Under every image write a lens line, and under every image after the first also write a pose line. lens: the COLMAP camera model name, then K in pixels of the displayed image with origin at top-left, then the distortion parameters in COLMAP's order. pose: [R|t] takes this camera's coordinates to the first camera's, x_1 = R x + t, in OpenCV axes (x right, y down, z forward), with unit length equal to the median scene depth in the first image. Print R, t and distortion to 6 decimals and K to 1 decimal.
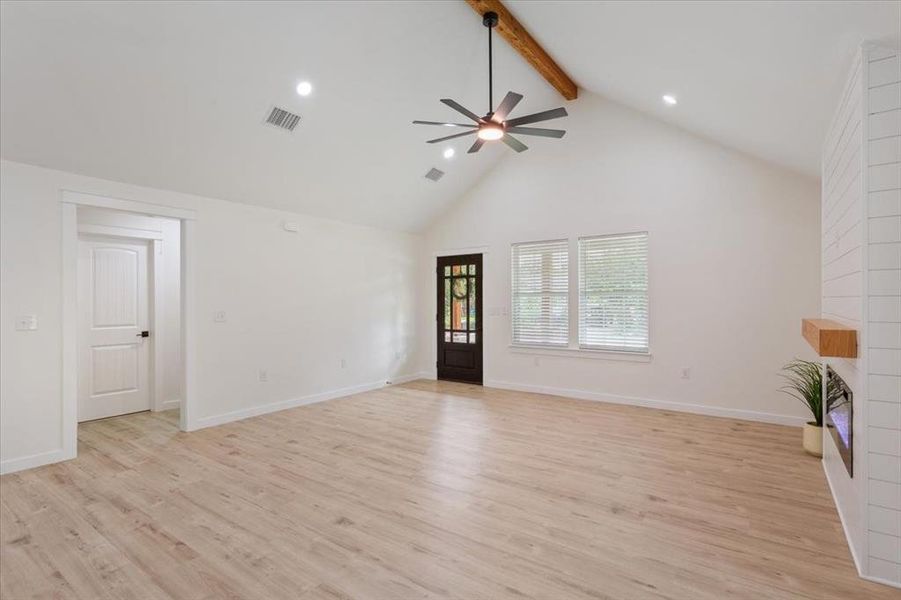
lens RADIAL K [[435.8, 0, 445.6], [0, 435.8, 299.4], [0, 0, 1]] dist [0.001272, -0.000532]
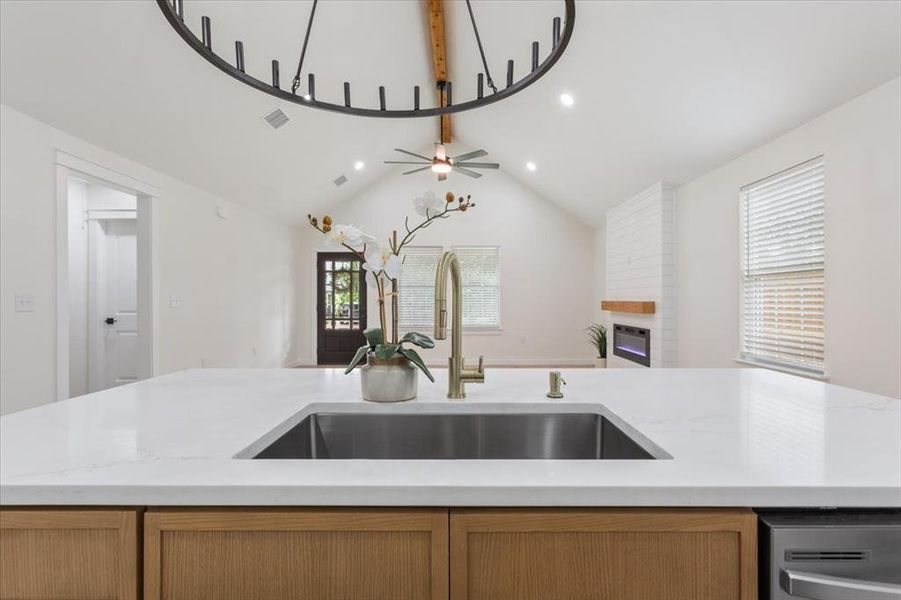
lens RADIAL K [[435.8, 0, 448.3], [0, 435.8, 301.8], [0, 0, 1]] dist [0.001272, -0.000532]
pose [[0.819187, 0.005648, 0.573499, -0.396825], [-0.007710, 0.999970, 0.001165, 0.023826], [-0.573475, -0.005376, 0.819206, -0.085298]]
